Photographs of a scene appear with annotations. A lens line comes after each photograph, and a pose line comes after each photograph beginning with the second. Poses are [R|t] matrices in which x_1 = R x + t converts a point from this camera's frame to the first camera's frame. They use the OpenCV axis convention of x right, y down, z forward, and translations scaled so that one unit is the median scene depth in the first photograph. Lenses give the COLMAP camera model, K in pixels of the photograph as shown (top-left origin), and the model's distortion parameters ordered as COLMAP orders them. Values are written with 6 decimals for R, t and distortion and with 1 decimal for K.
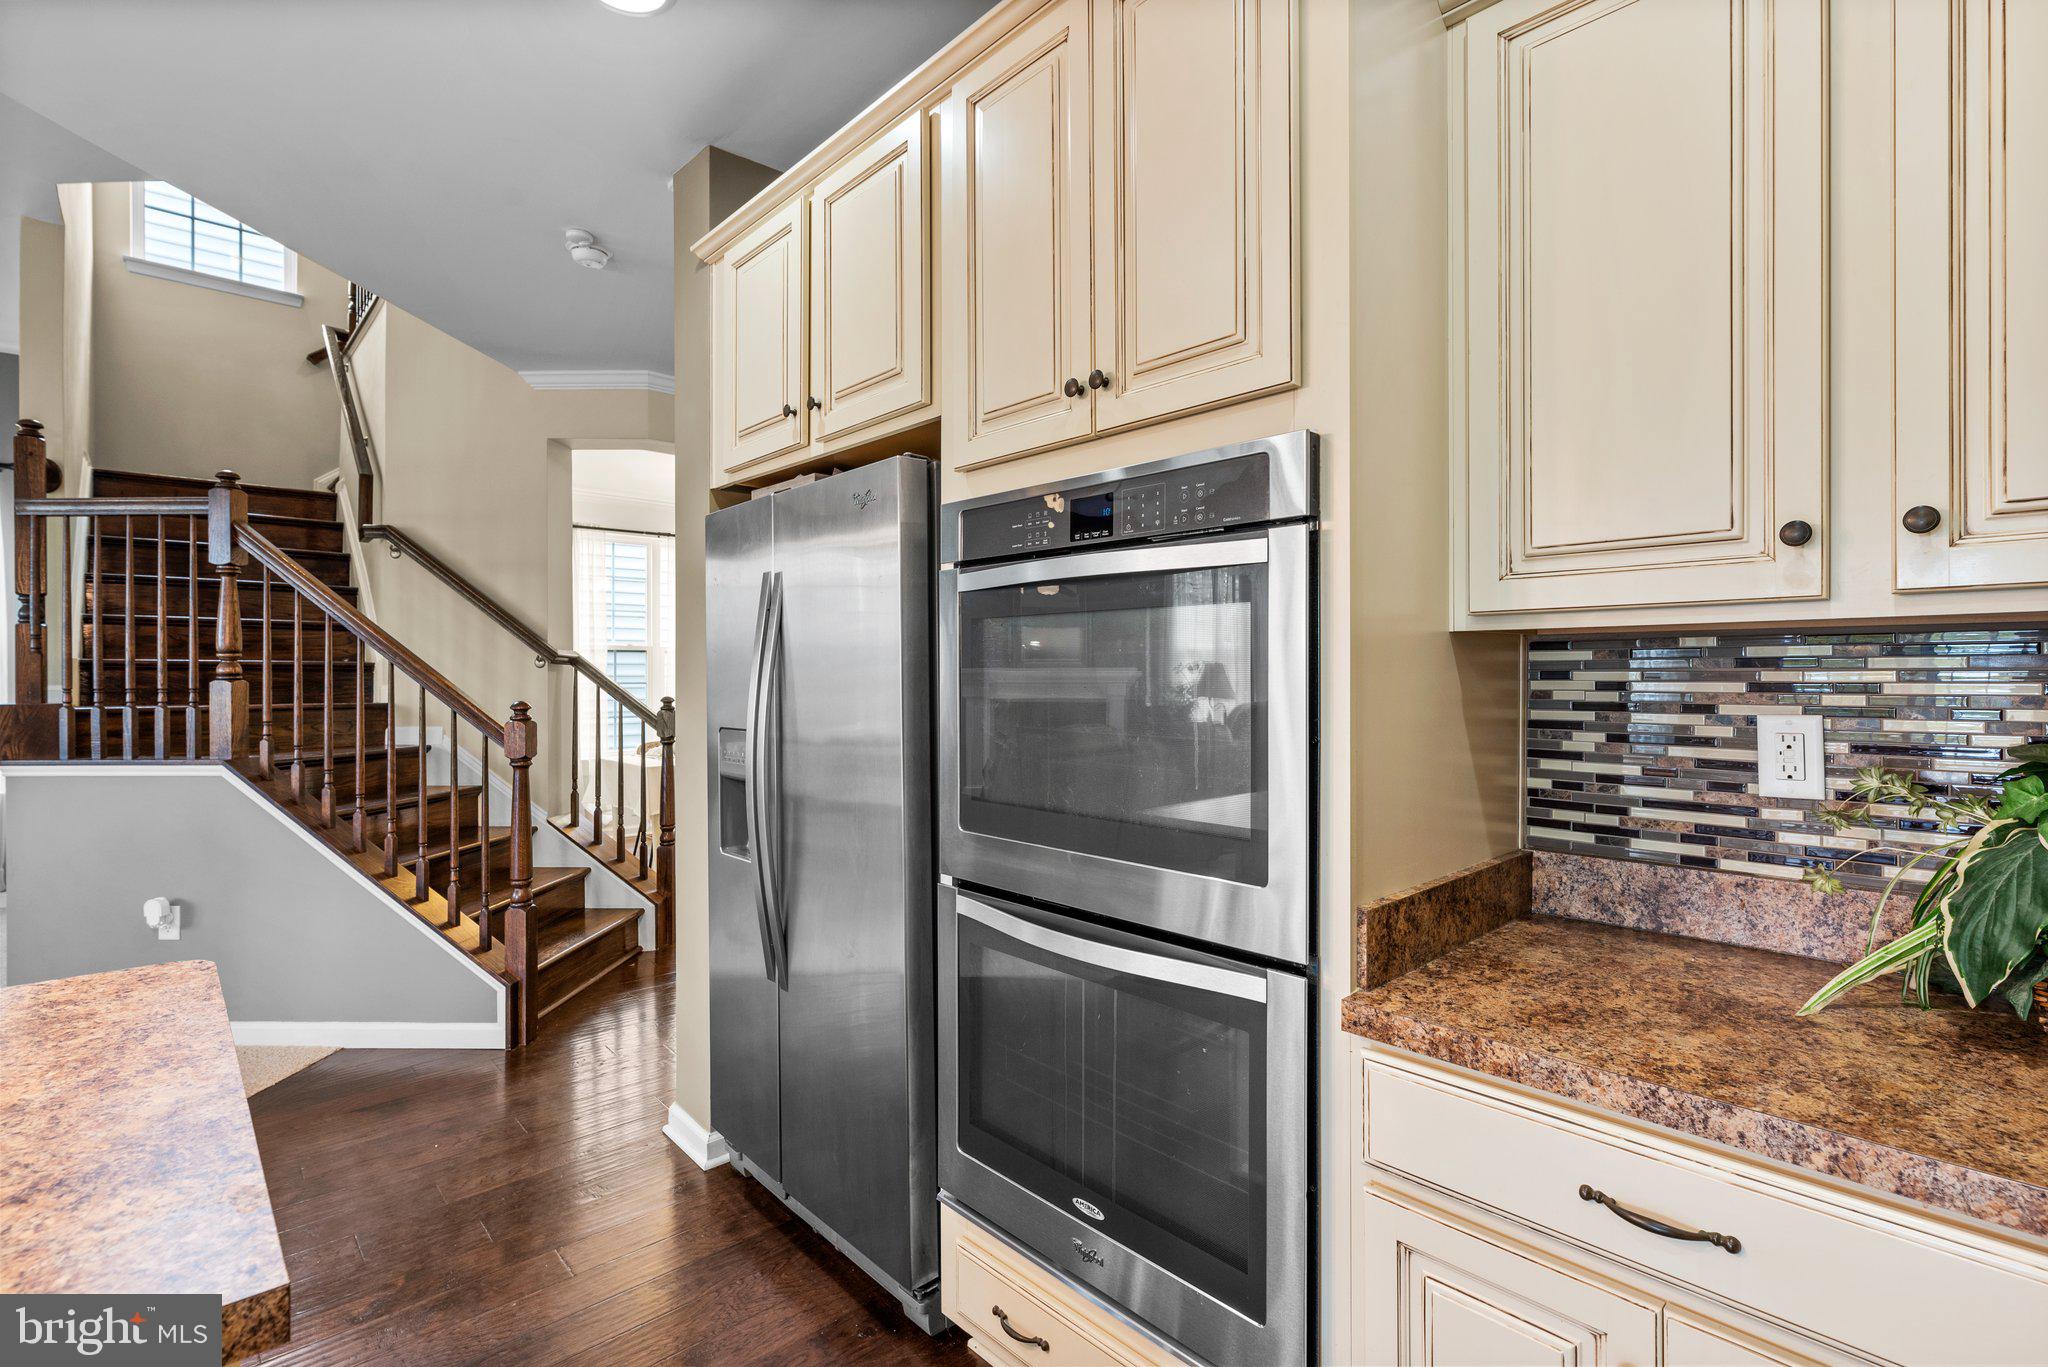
lens RADIAL K [[944.8, 0, 1032.4], [0, 944.8, 677.8], [0, 0, 1]] dist [-0.000653, 0.000331]
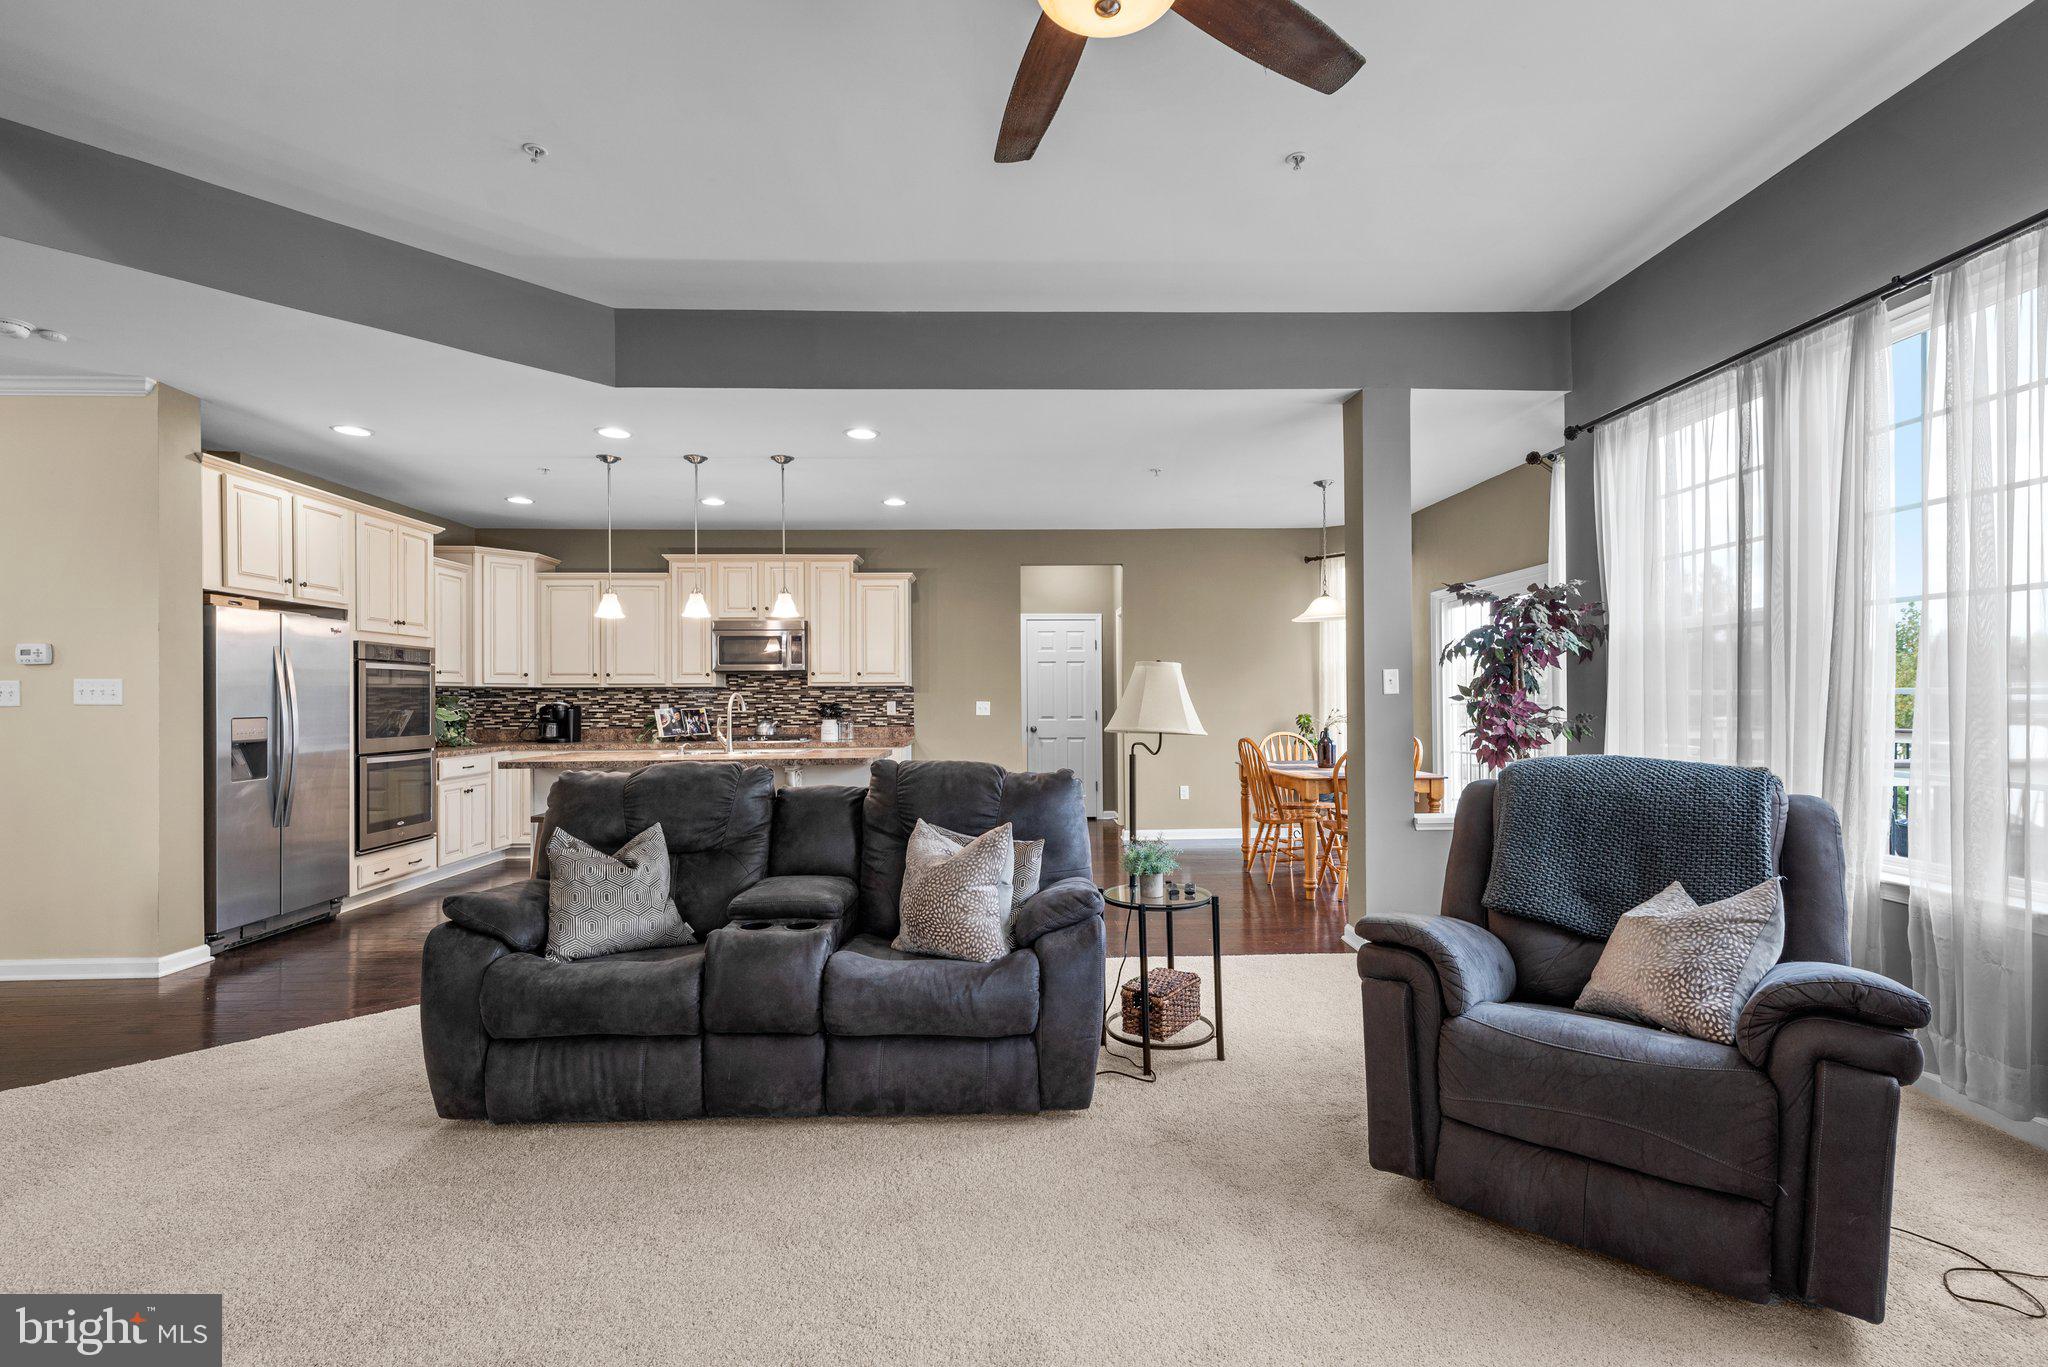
lens RADIAL K [[917.8, 0, 1028.5], [0, 917.8, 695.6], [0, 0, 1]] dist [0.002638, 0.000059]
pose [[-0.752558, 0.008895, 0.658466, -4.758981], [0.010290, 0.999946, -0.001748, 0.044300], [-0.658446, 0.005460, -0.752608, 2.270833]]
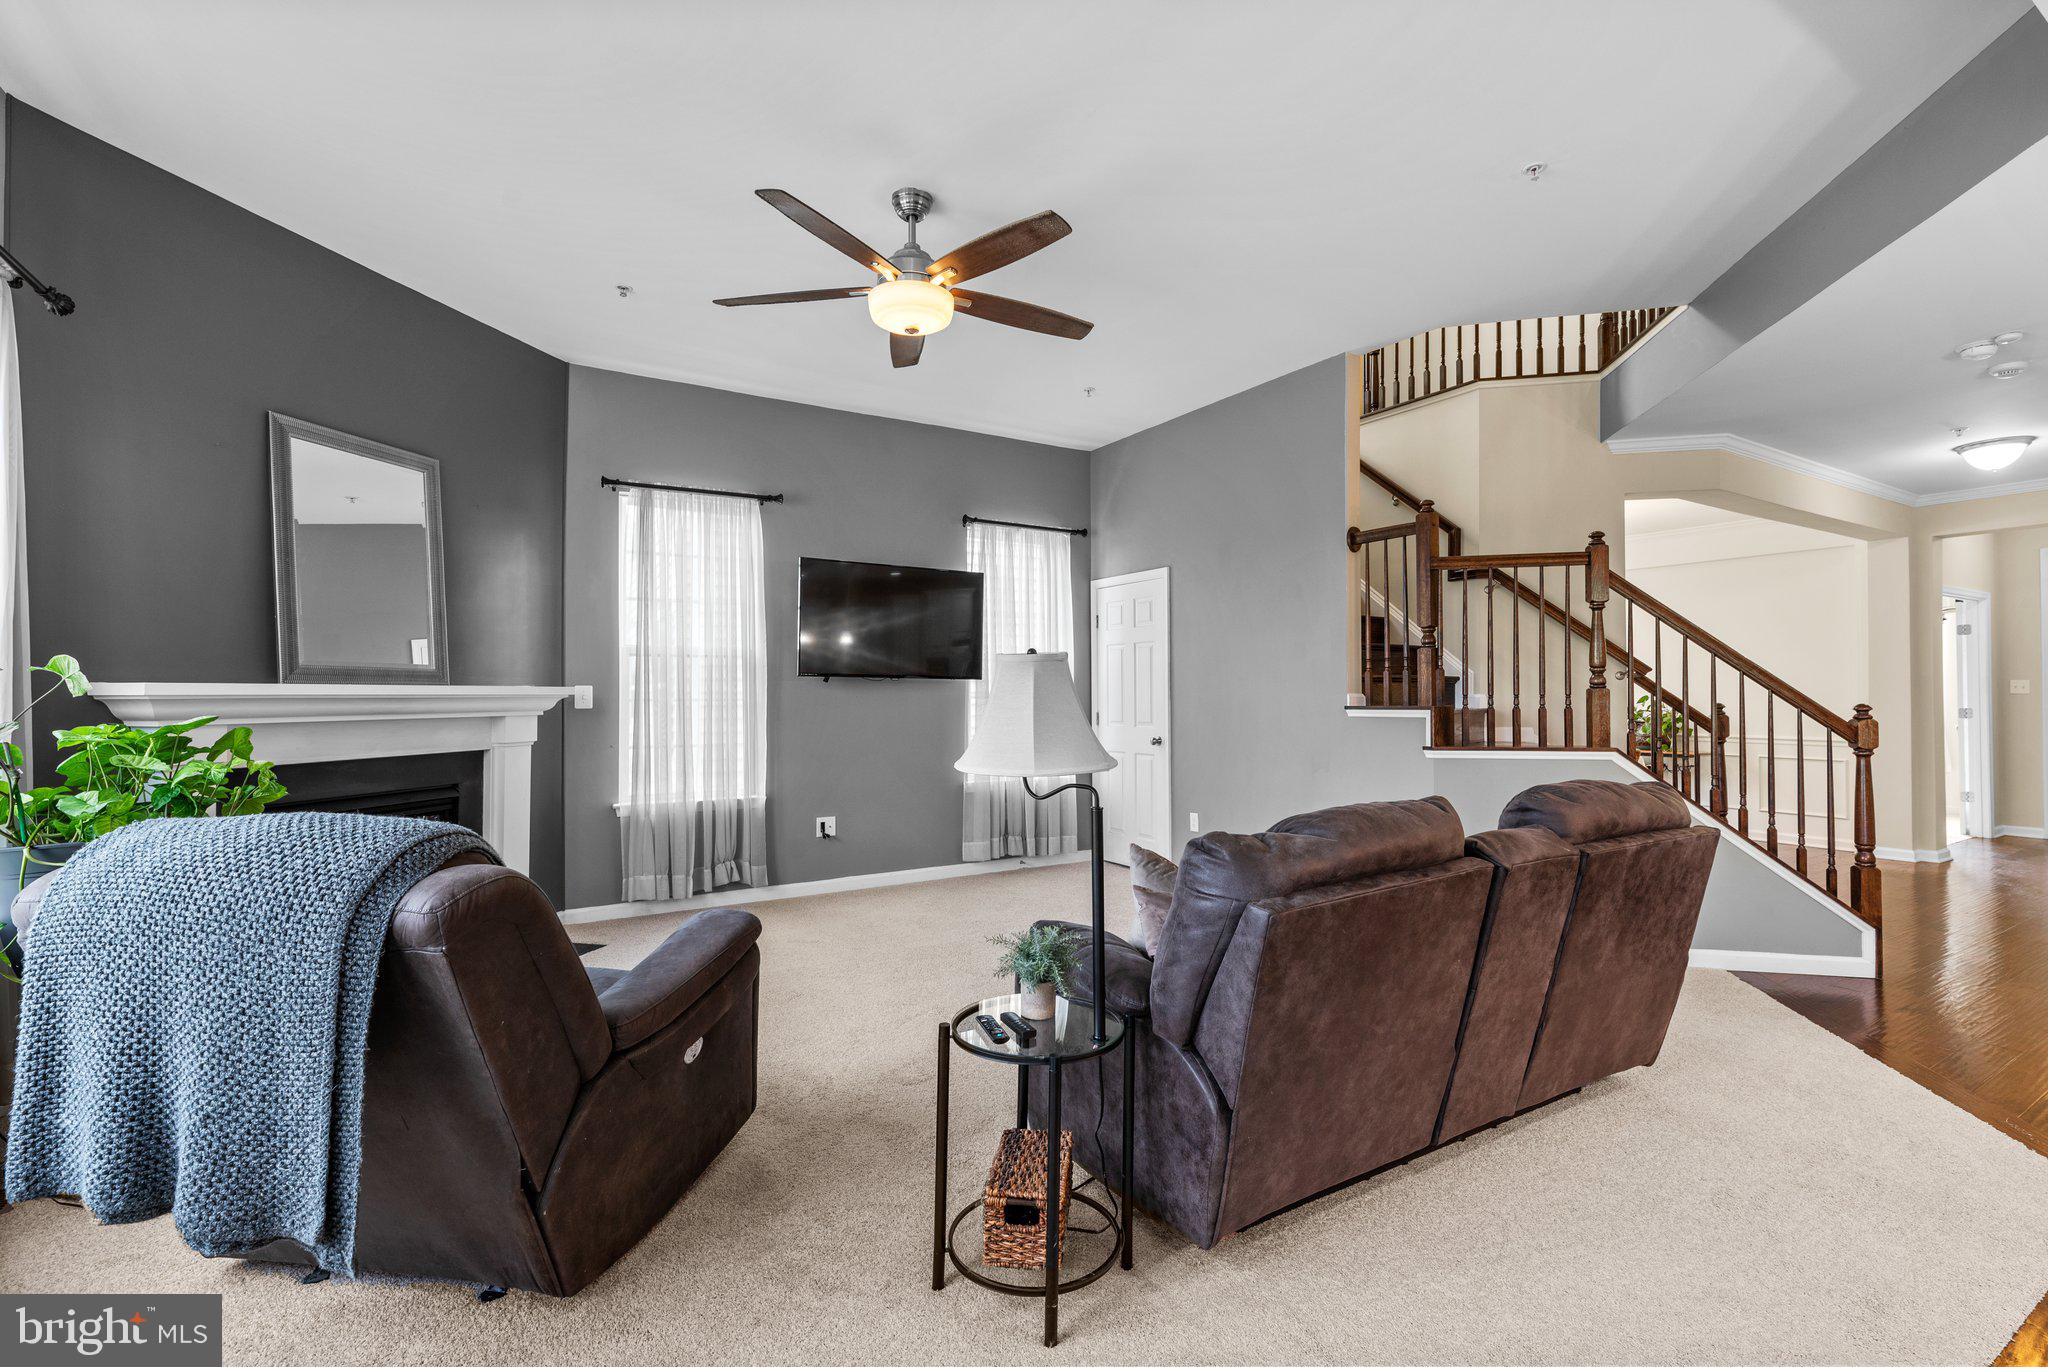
lens RADIAL K [[907.2, 0, 1035.1], [0, 907.2, 683.6], [0, 0, 1]] dist [0.001428, 0.000557]
pose [[0.980250, -0.004744, -0.197708, -3.244258], [0.001877, 0.999890, -0.014681, 0.031839], [0.197756, 0.014020, 0.980151, -0.970099]]
